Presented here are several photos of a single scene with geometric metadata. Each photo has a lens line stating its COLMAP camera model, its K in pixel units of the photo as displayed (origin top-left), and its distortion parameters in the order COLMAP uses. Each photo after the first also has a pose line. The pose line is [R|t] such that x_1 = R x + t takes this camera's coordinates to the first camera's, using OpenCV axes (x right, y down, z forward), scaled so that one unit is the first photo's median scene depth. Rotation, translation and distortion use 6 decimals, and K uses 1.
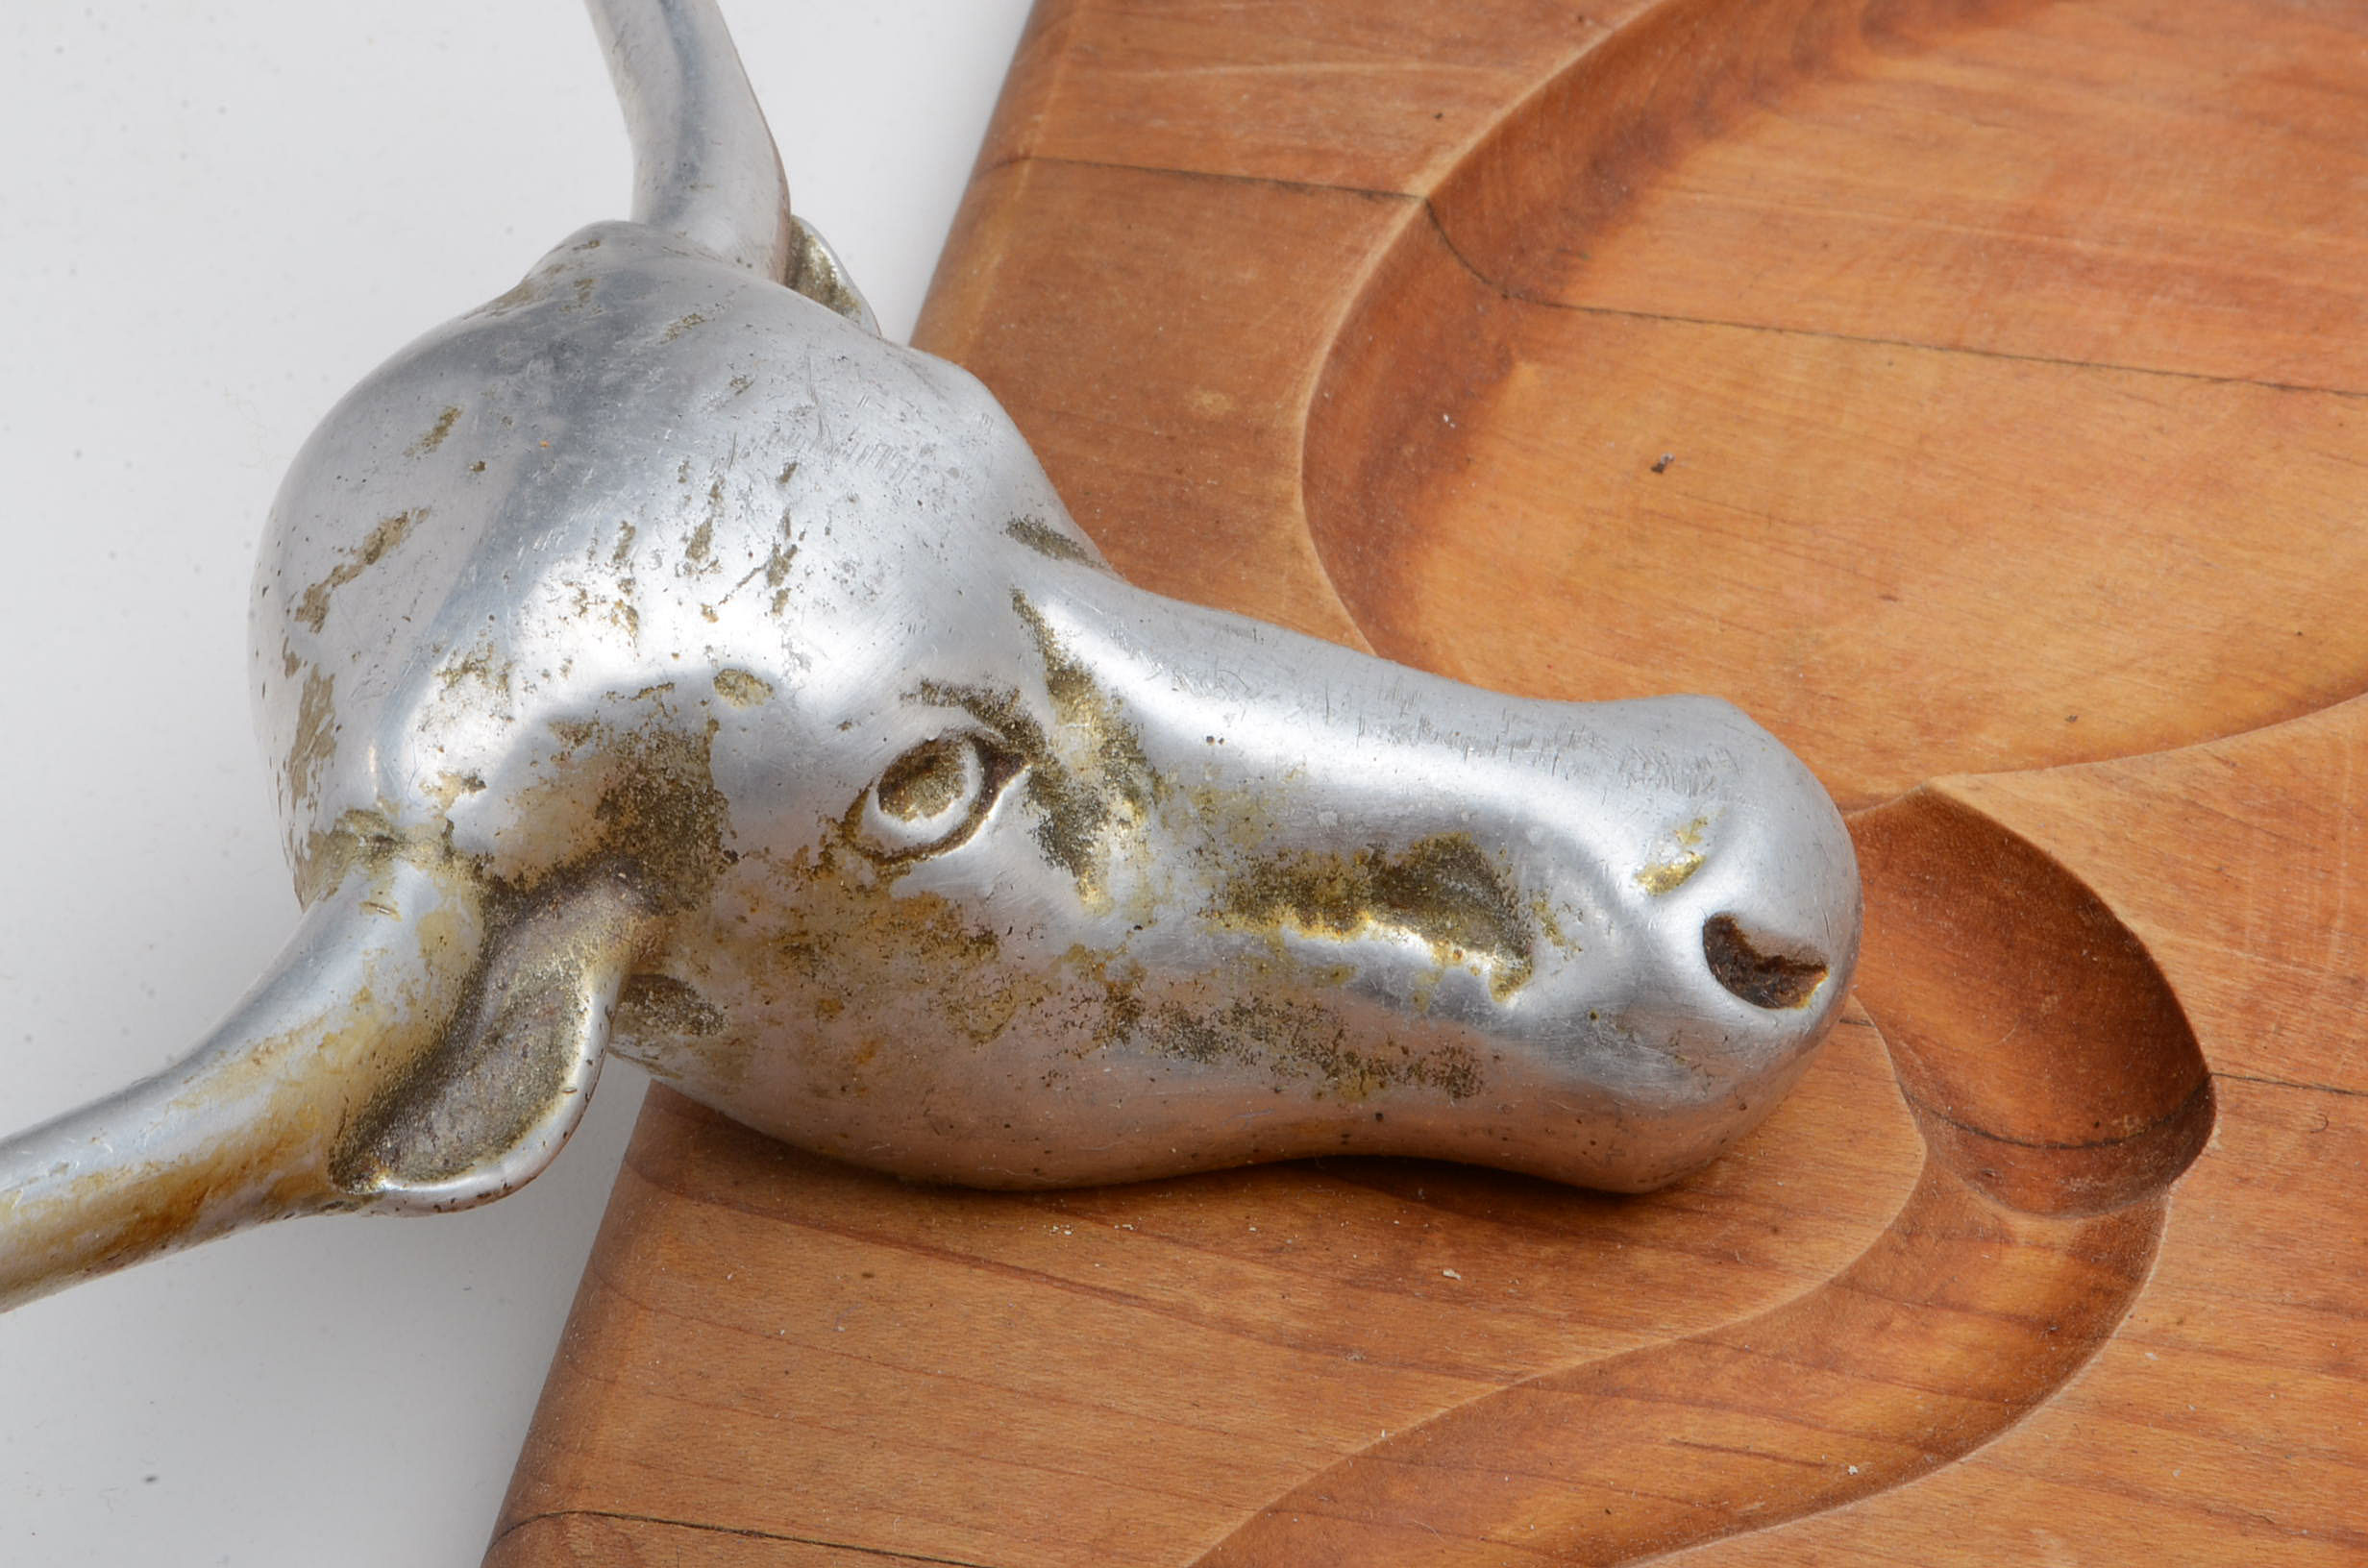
lens RADIAL K [[5481.0, 0, 1184.0], [0, 5481.0, 784.0], [0, 0, 1]] dist [0.053993, -0.199974]
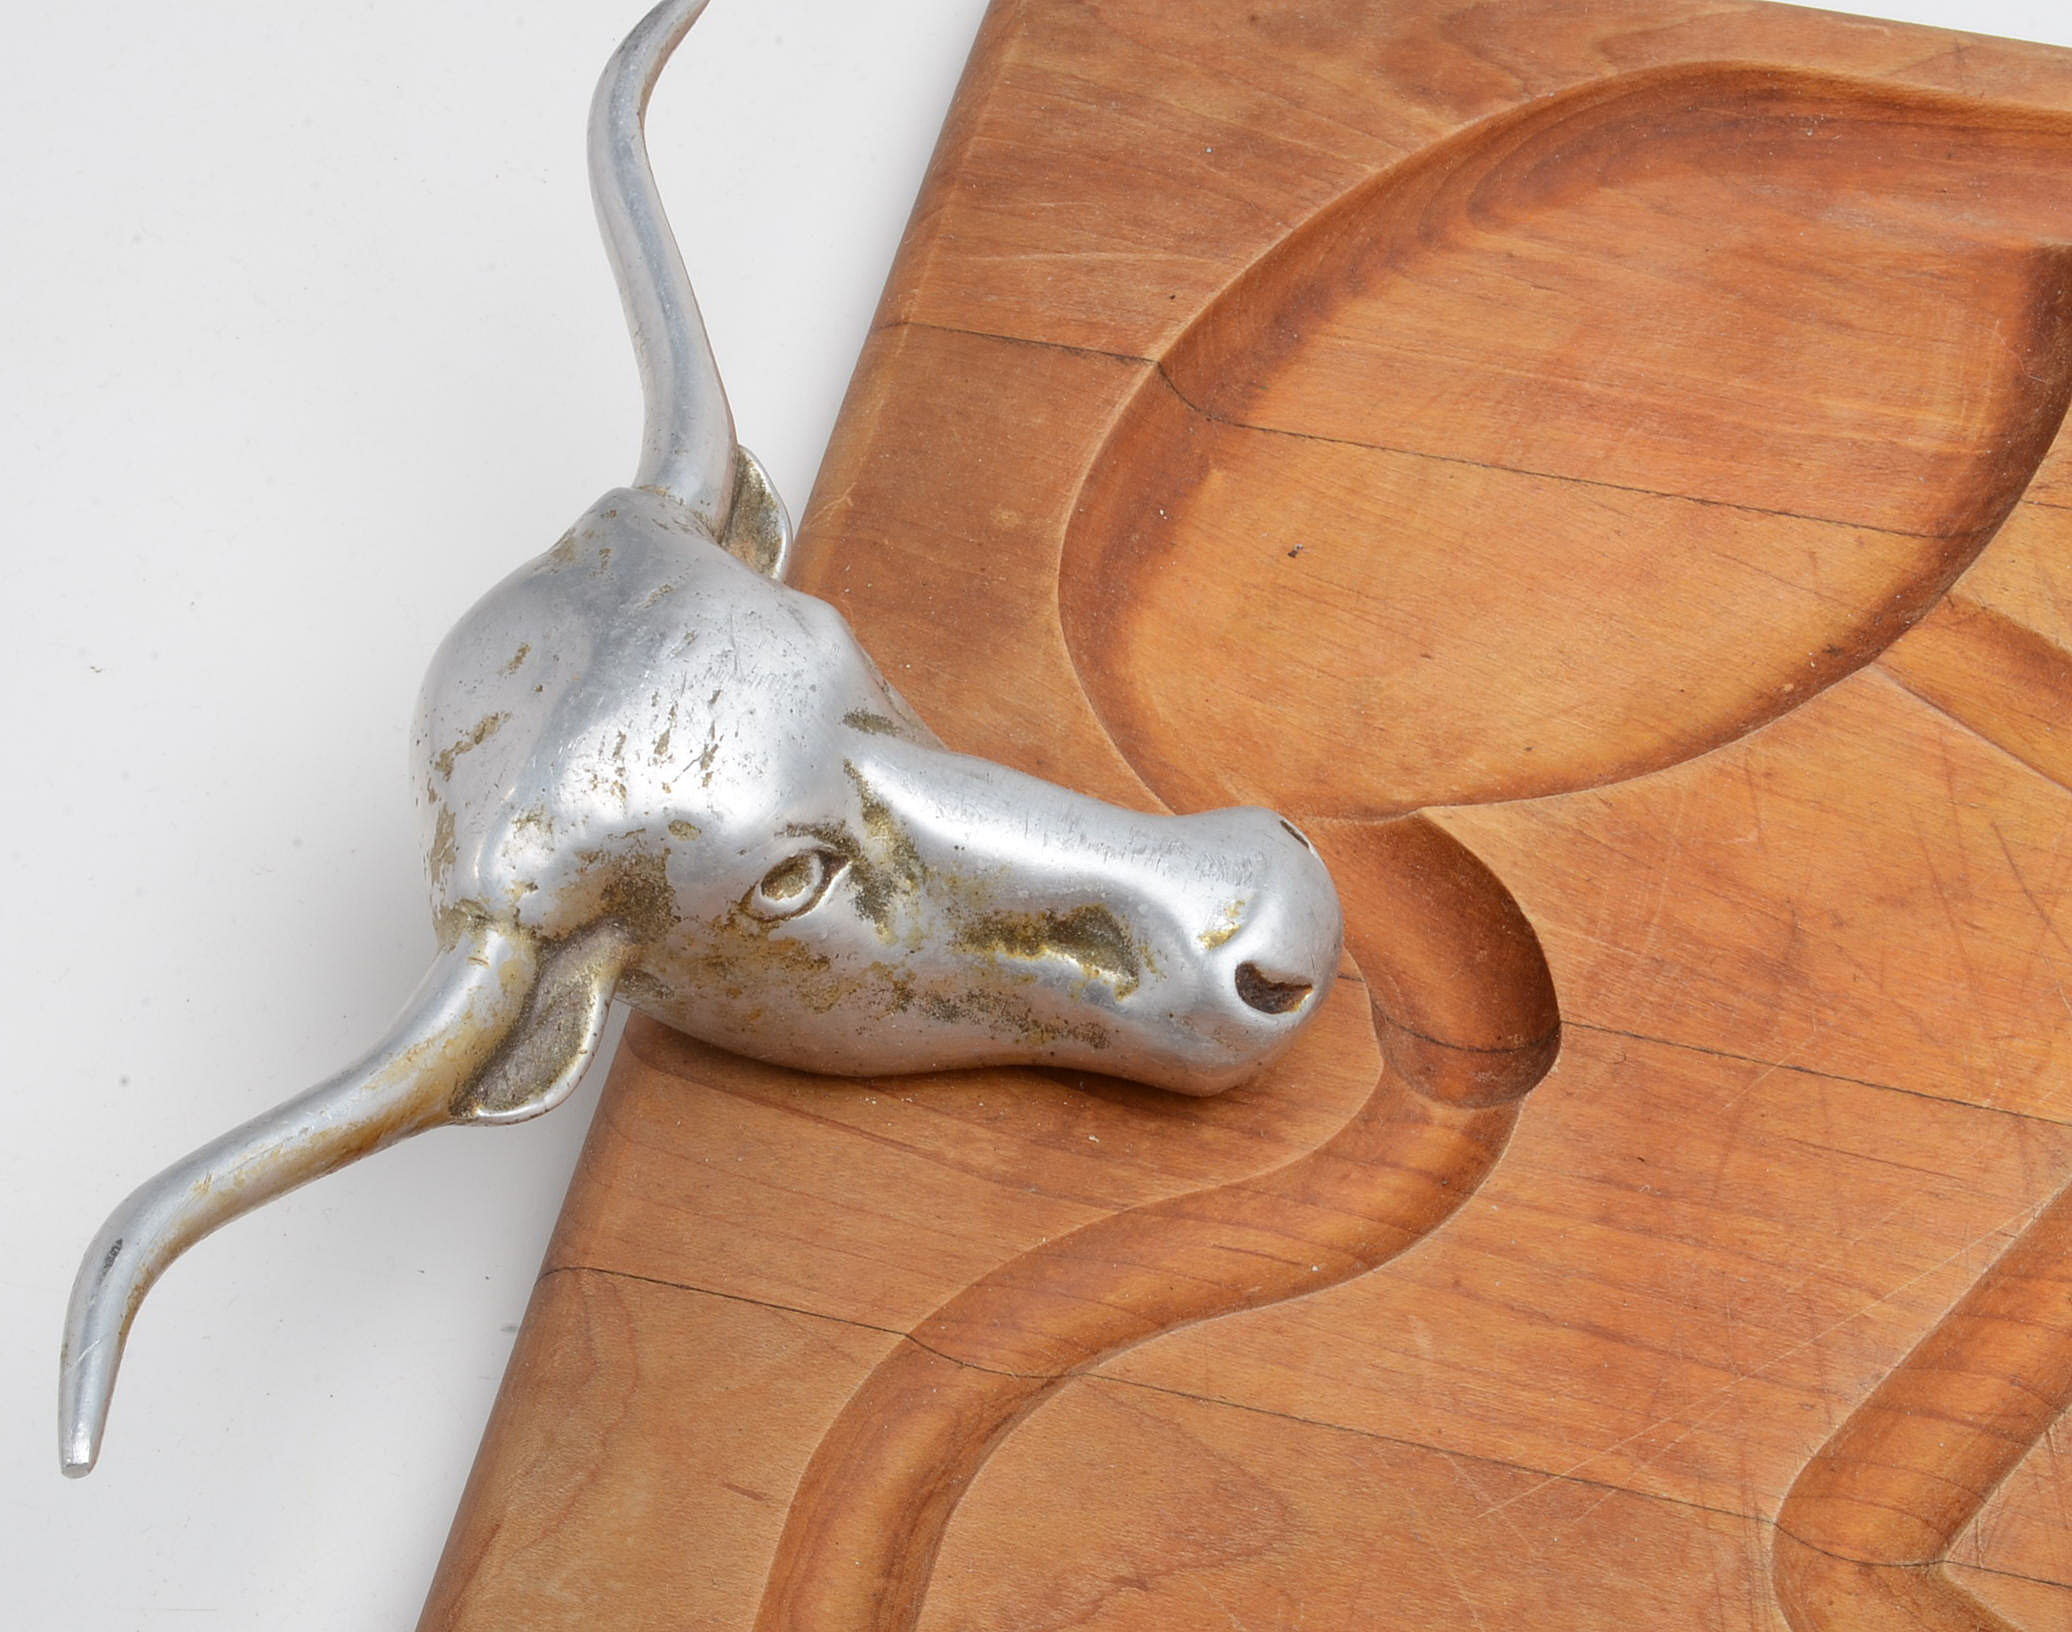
lens RADIAL K [[4763.1, 0, 792.3], [0, 4763.1, 815.8], [0, 0, 1]] dist [0.027891, -0.293276]
pose [[0.995182, 0.038820, -0.090033, 0.084283], [-0.022564, 0.984311, 0.174992, -0.267565], [0.095414, -0.172117, 0.980445, -0.456511]]
